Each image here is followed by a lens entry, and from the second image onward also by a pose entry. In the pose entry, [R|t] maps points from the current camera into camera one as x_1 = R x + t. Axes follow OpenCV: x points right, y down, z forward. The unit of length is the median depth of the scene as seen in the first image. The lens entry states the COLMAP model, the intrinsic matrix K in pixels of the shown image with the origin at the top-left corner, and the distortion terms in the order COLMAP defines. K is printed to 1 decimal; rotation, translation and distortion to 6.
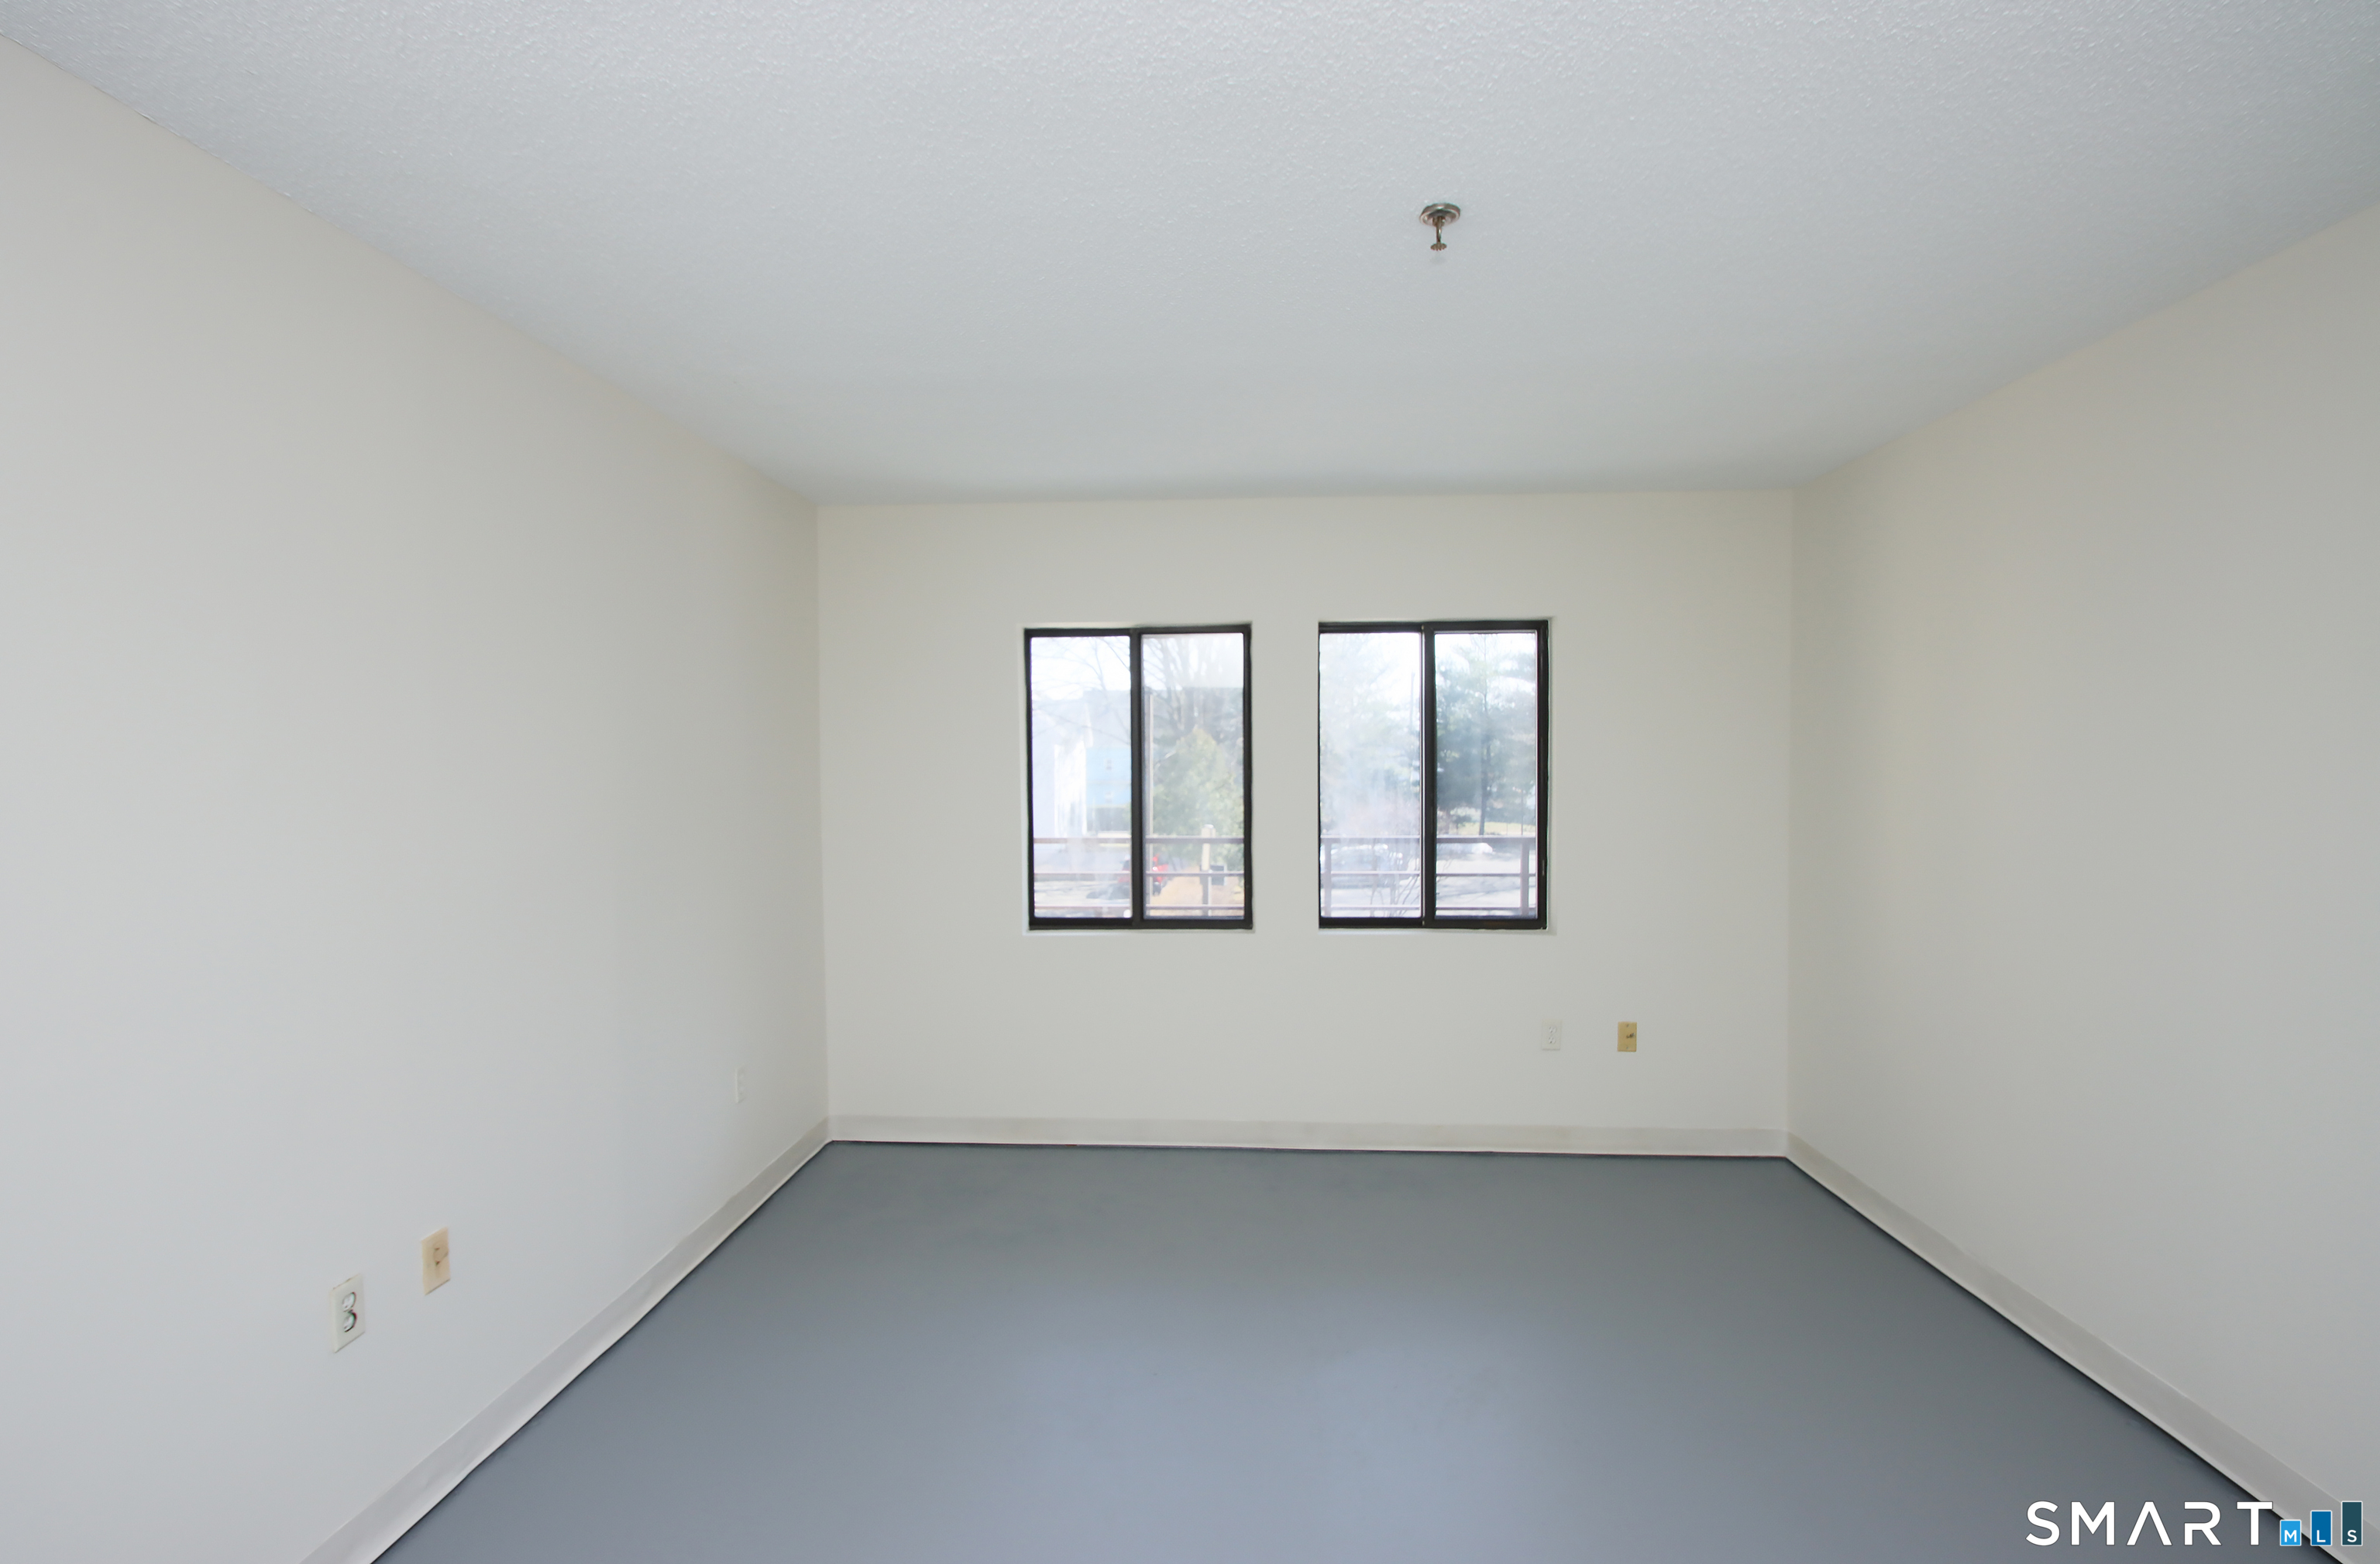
lens RADIAL K [[1085.7, 0, 1225.6], [0, 1085.7, 768.2], [0, 0, 1]] dist [-0.001463, -0.000392]
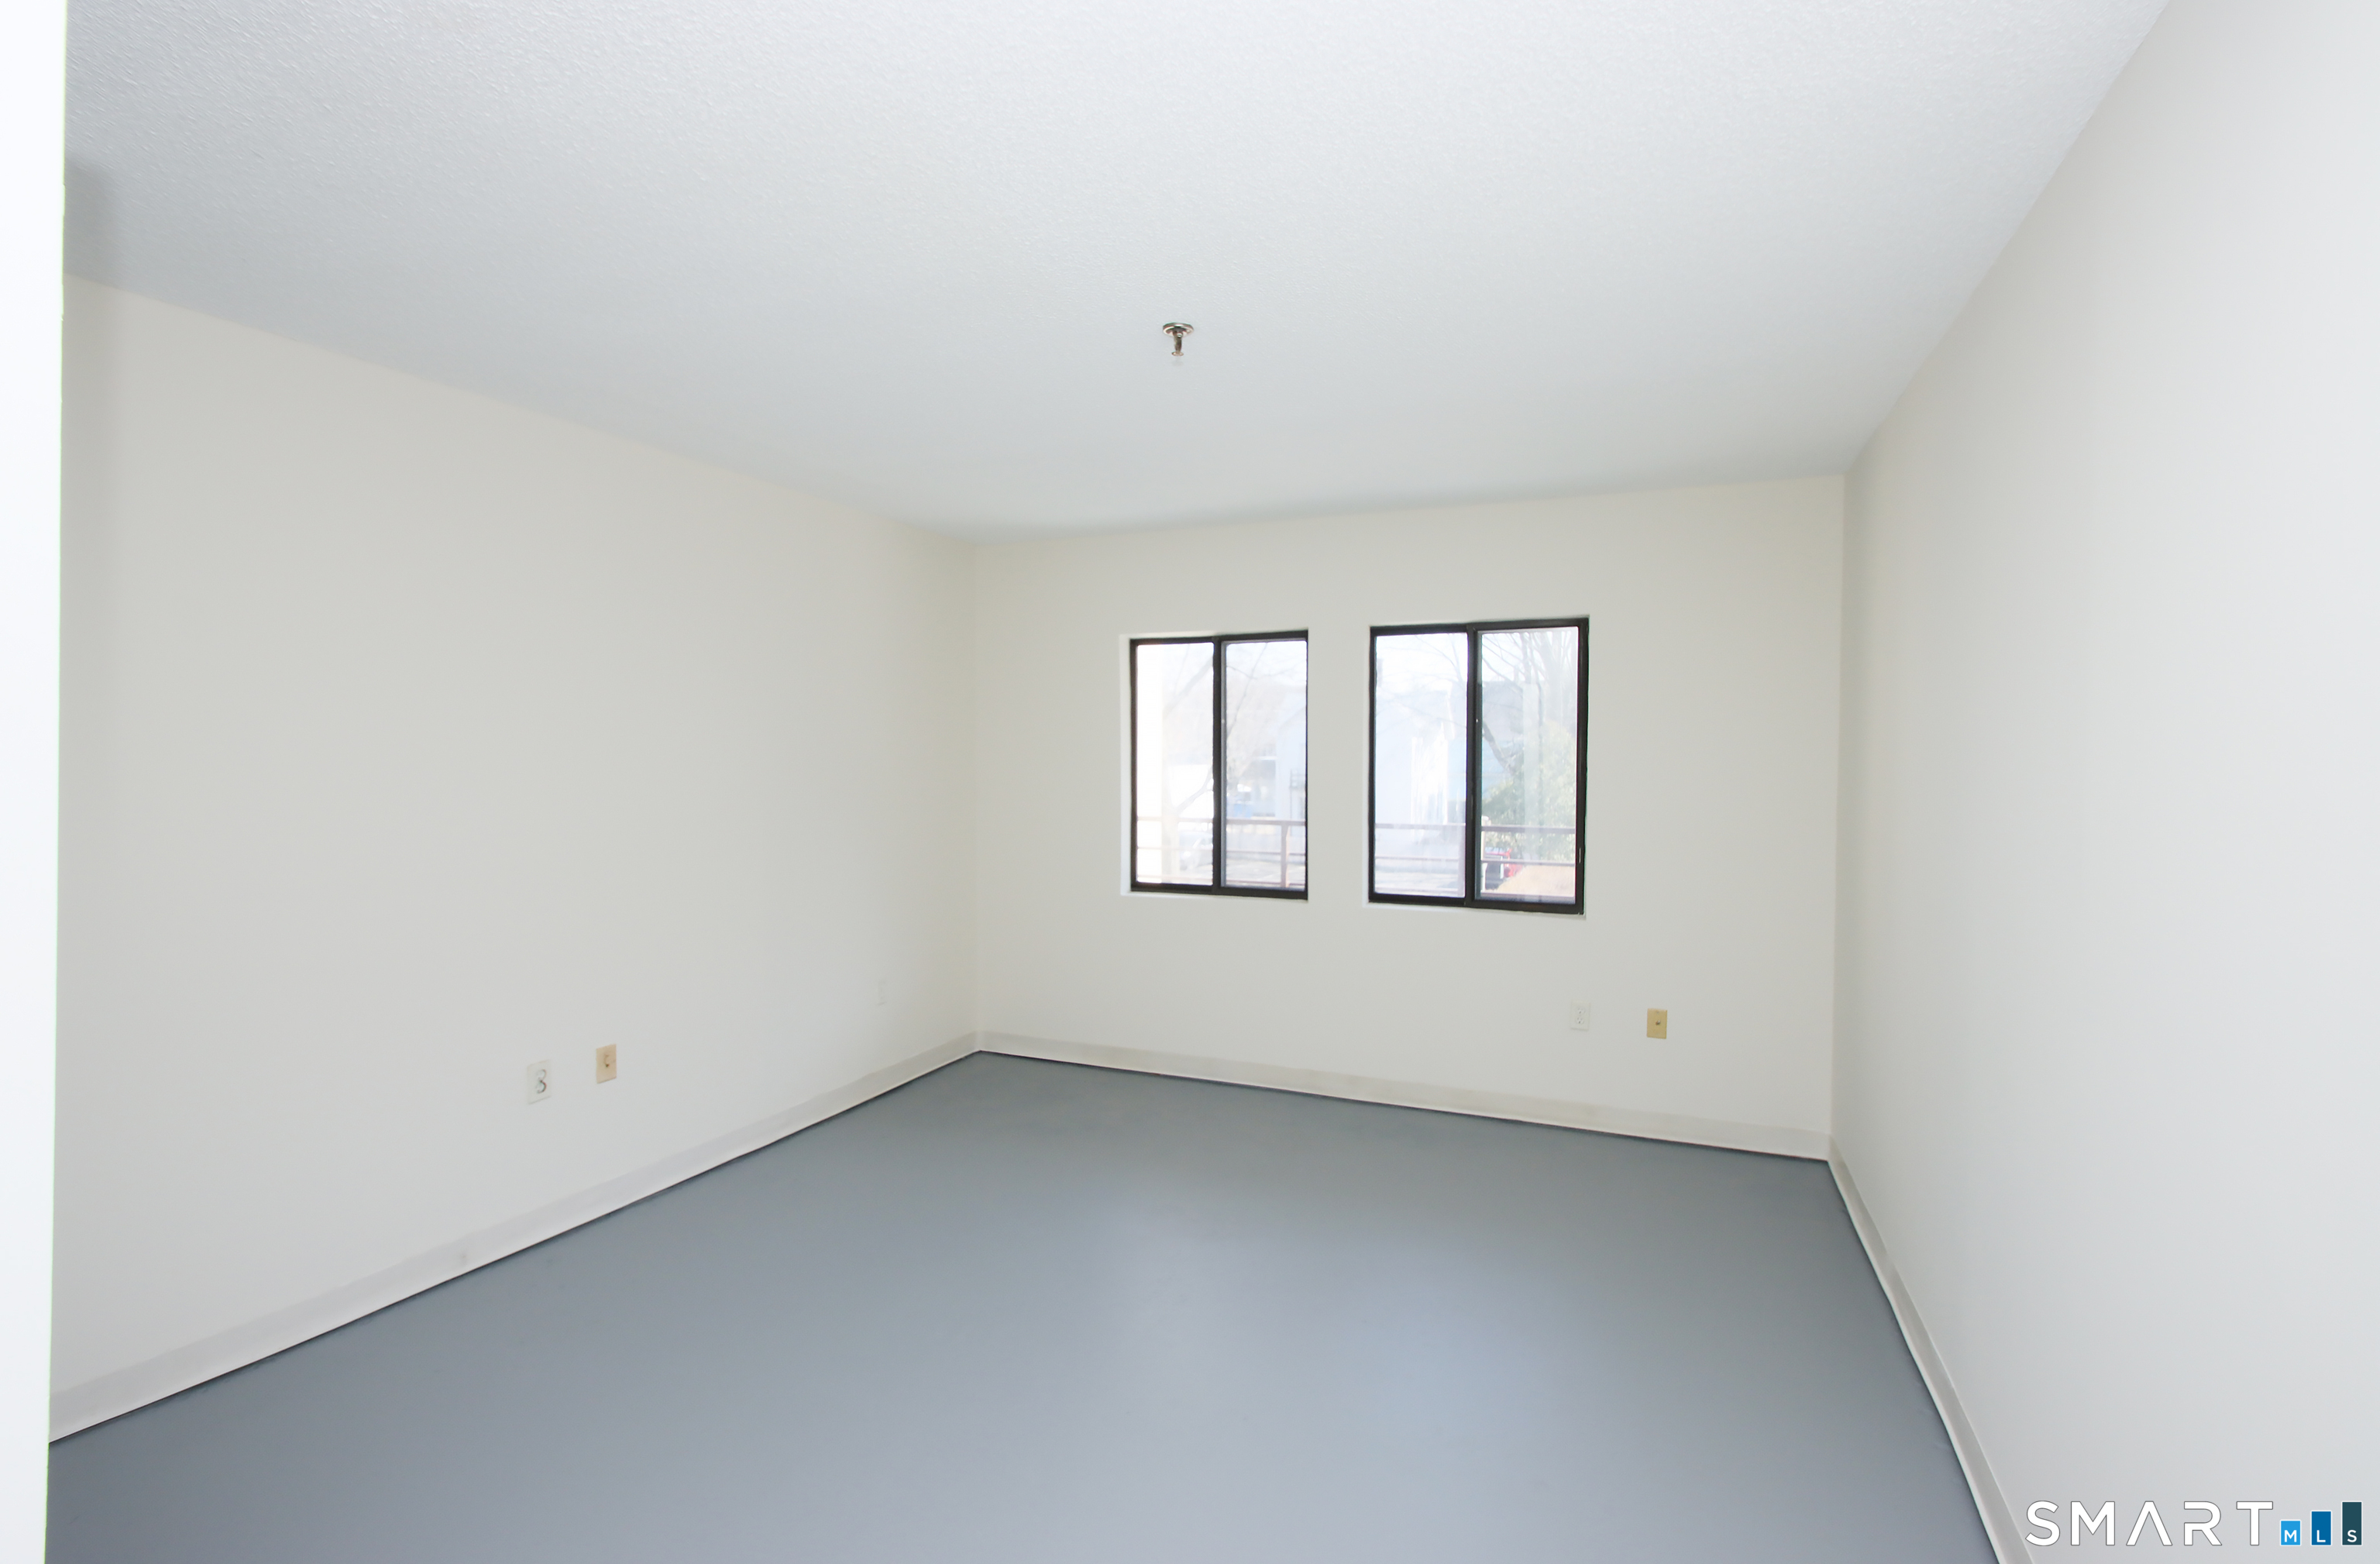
lens RADIAL K [[1085.7, 0, 1225.6], [0, 1085.7, 768.2], [0, 0, 1]] dist [-0.001463, -0.000392]
pose [[0.946443, 0.012891, -0.322614, 0.303861], [-0.010317, 0.999900, 0.009687, 0.001037], [0.322706, -0.005839, 0.946481, -0.095146]]
